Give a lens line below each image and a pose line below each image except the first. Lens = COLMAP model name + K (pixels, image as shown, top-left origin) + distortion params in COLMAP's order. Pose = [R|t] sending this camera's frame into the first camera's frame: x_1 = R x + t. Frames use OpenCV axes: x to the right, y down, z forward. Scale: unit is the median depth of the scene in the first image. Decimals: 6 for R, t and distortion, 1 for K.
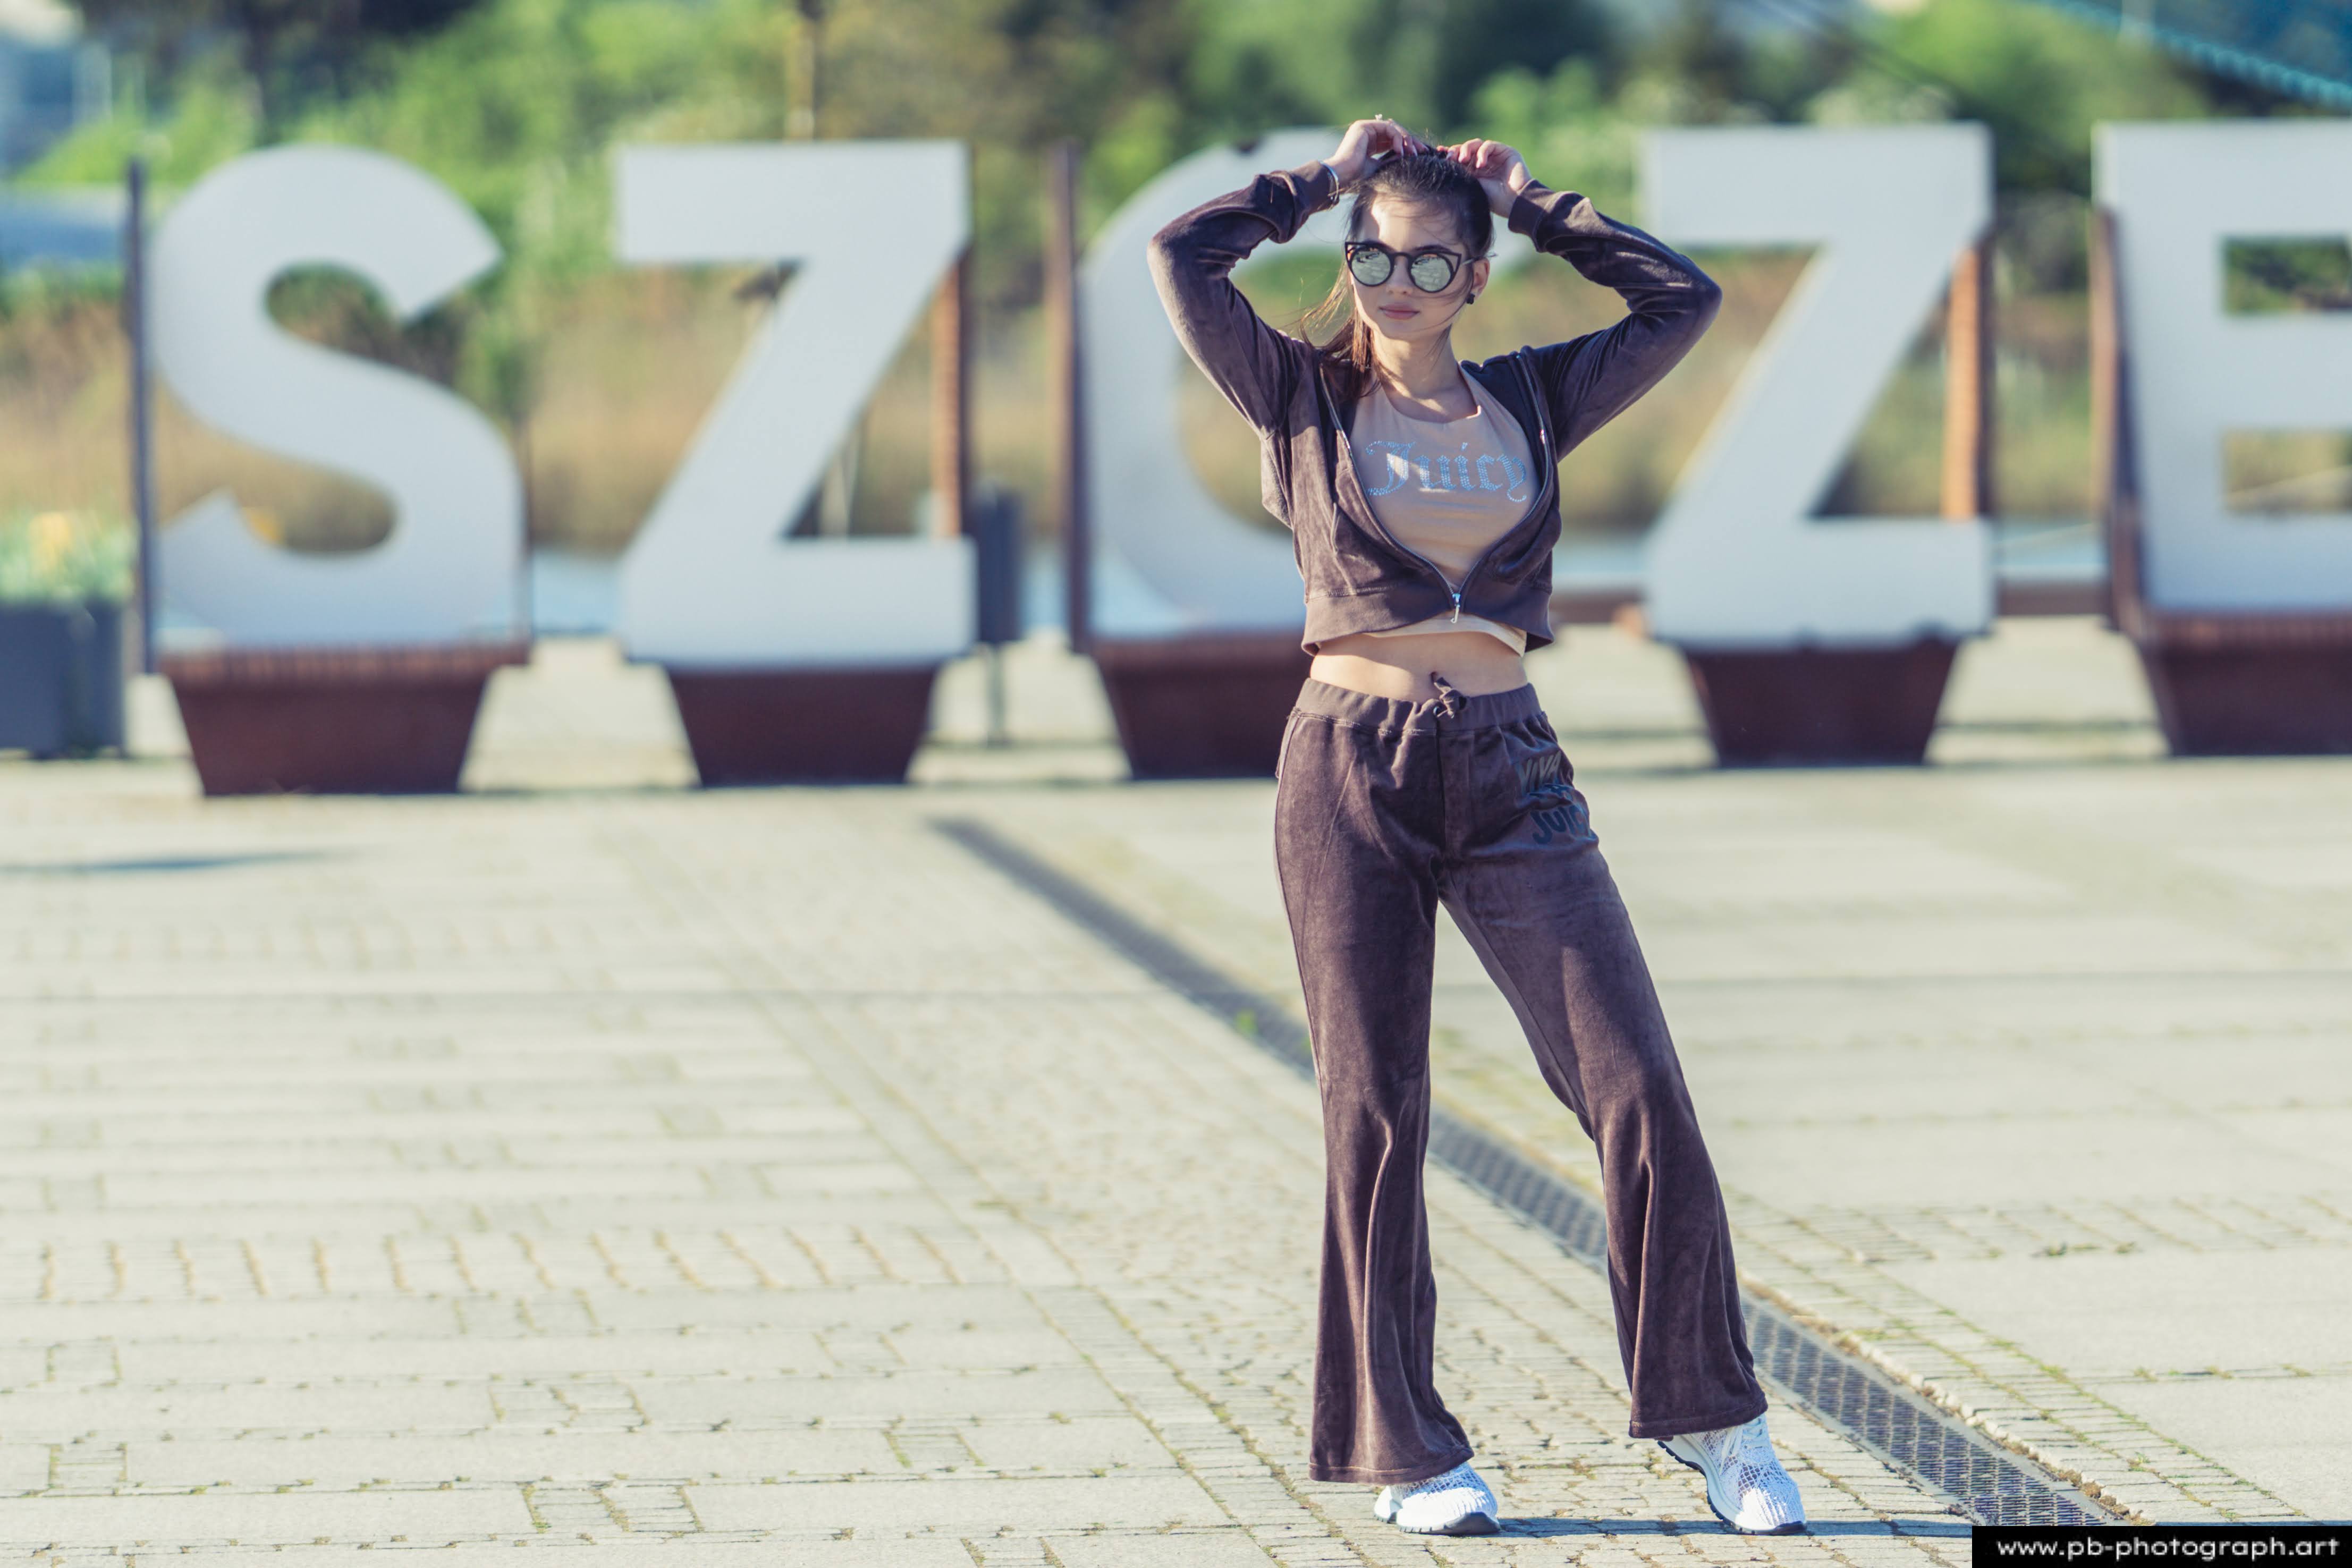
lens RADIAL K [[10859.1, 0, 1177.3], [0, 10859.1, 789.3], [0, 0, 1]] dist [0.021217, 0.000000]
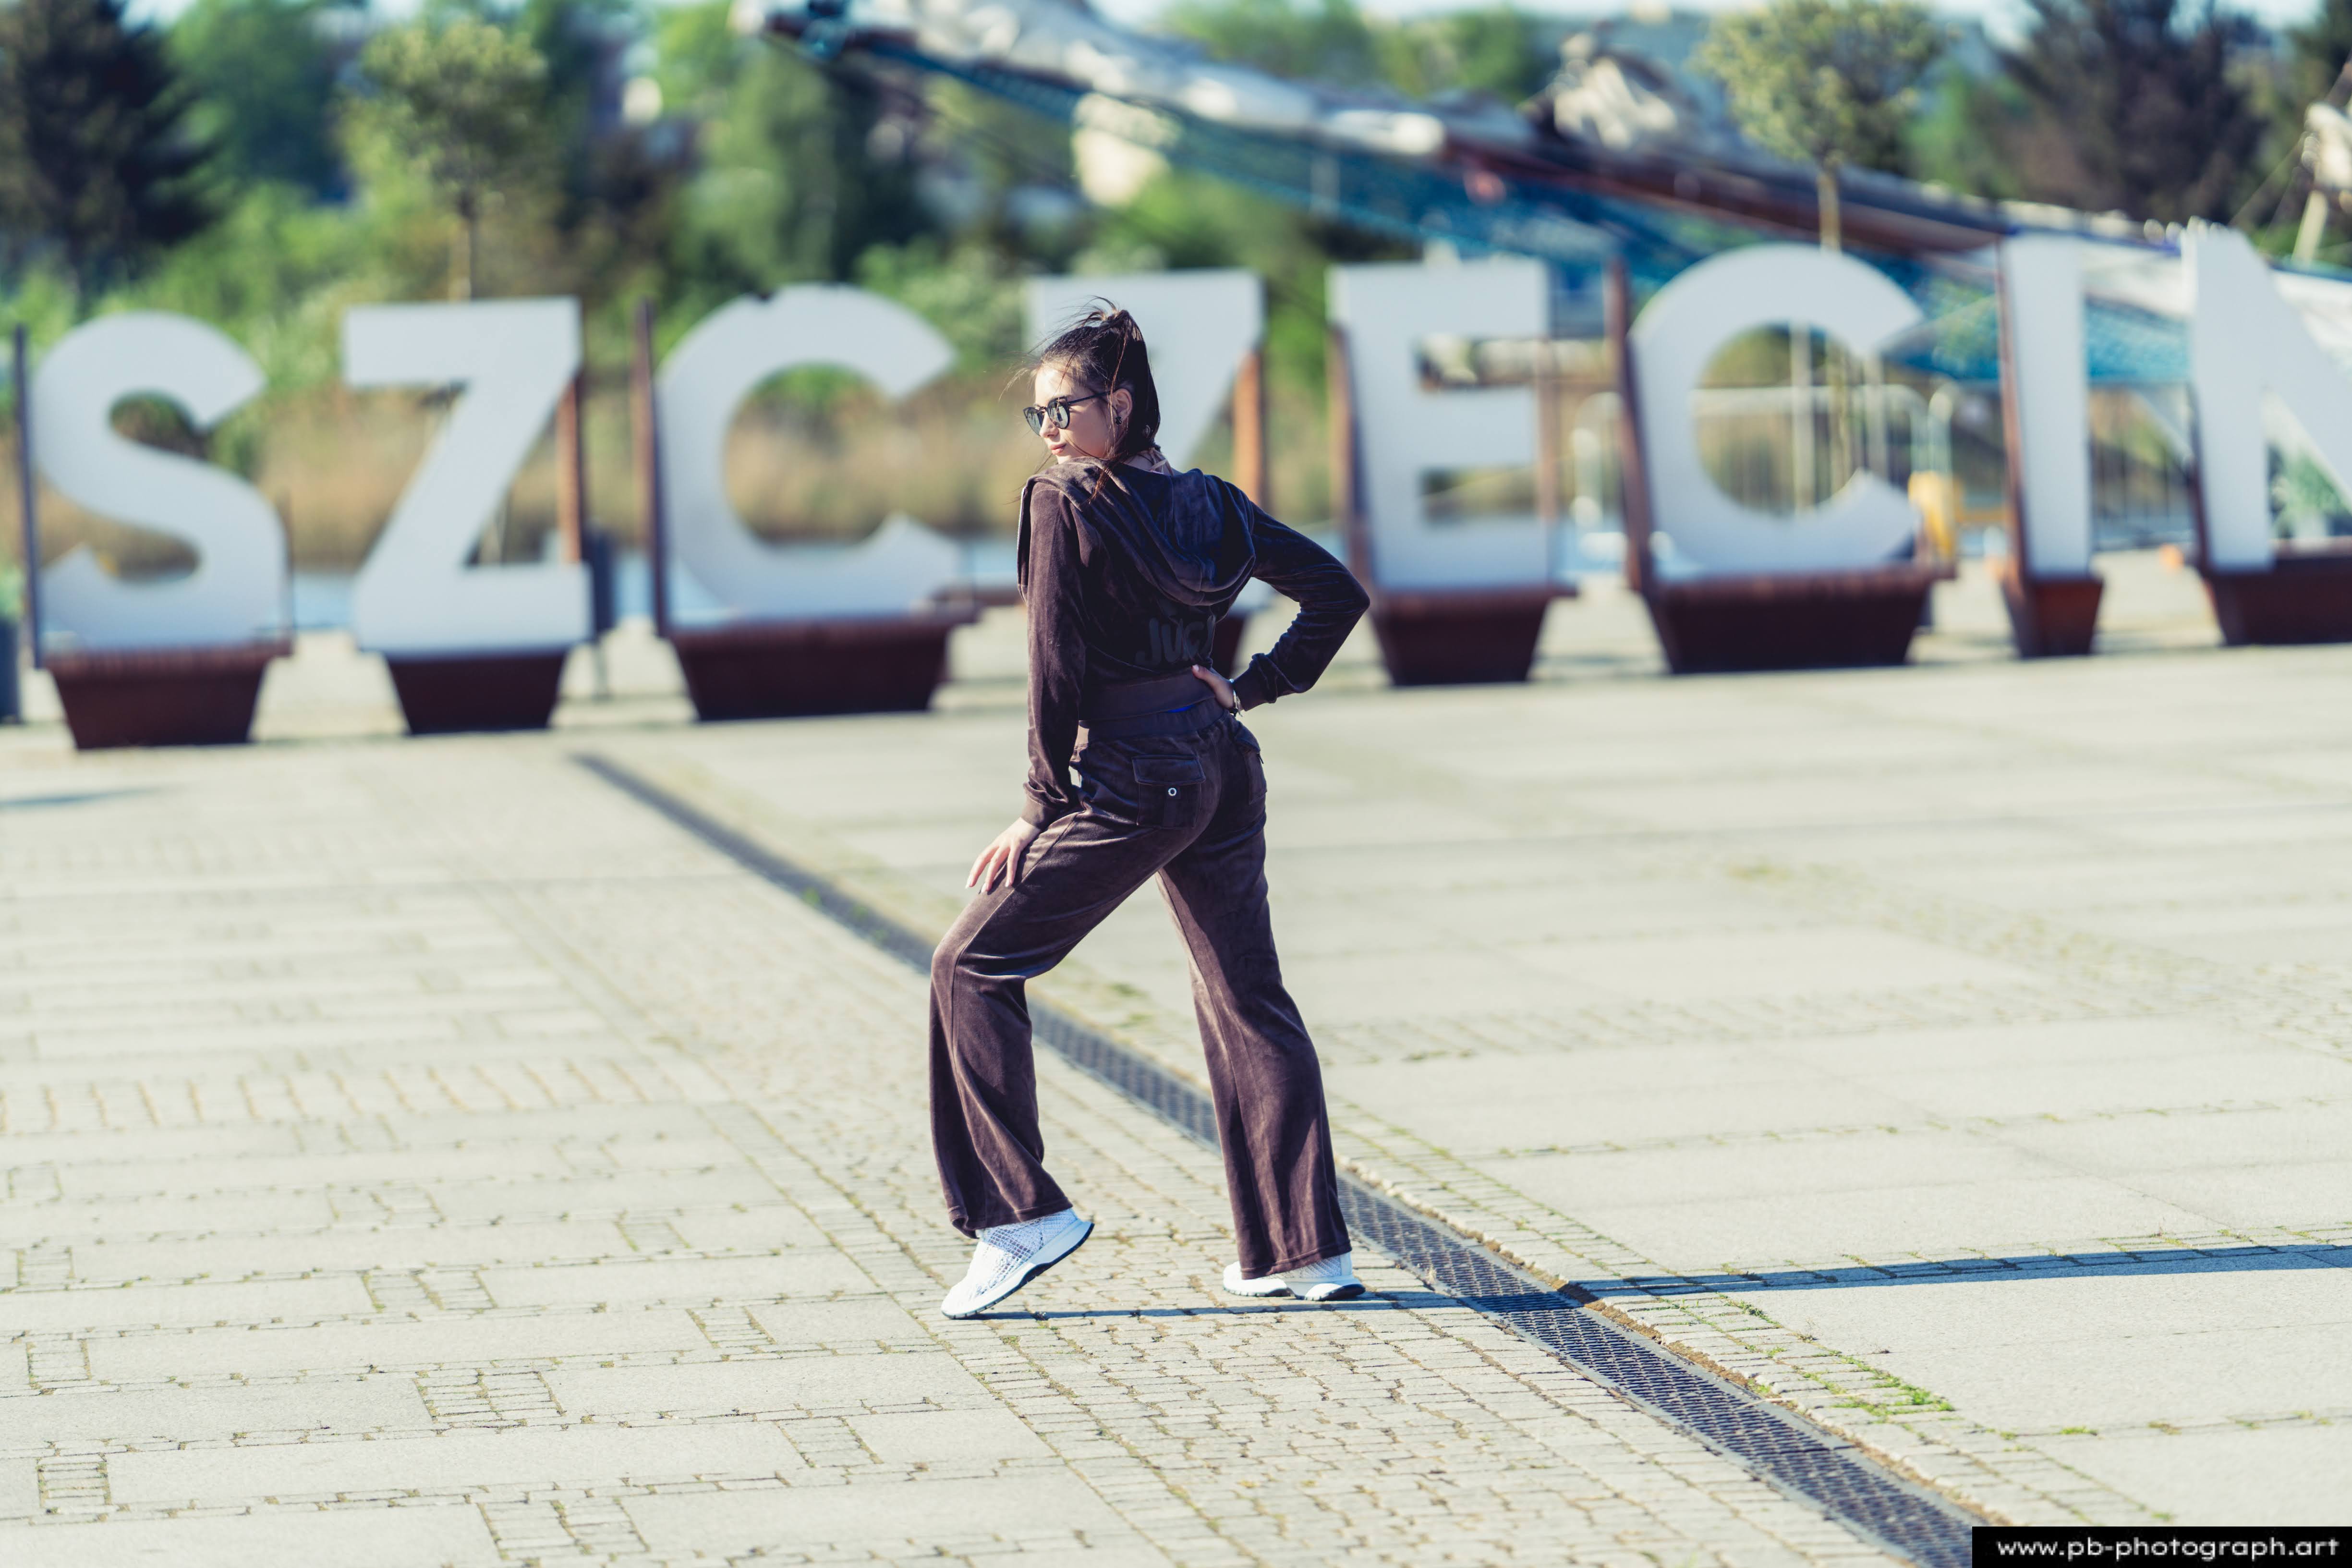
lens RADIAL K [[9091.6, 0, 1198.7], [0, 9091.6, 787.7], [0, 0, 1]] dist [0.048343, 0.000000]
pose [[0.999447, -0.027022, 0.019371, 0.032301], [0.027105, 0.999625, -0.003986, 0.012112], [-0.019256, 0.004509, 0.999804, -0.203761]]
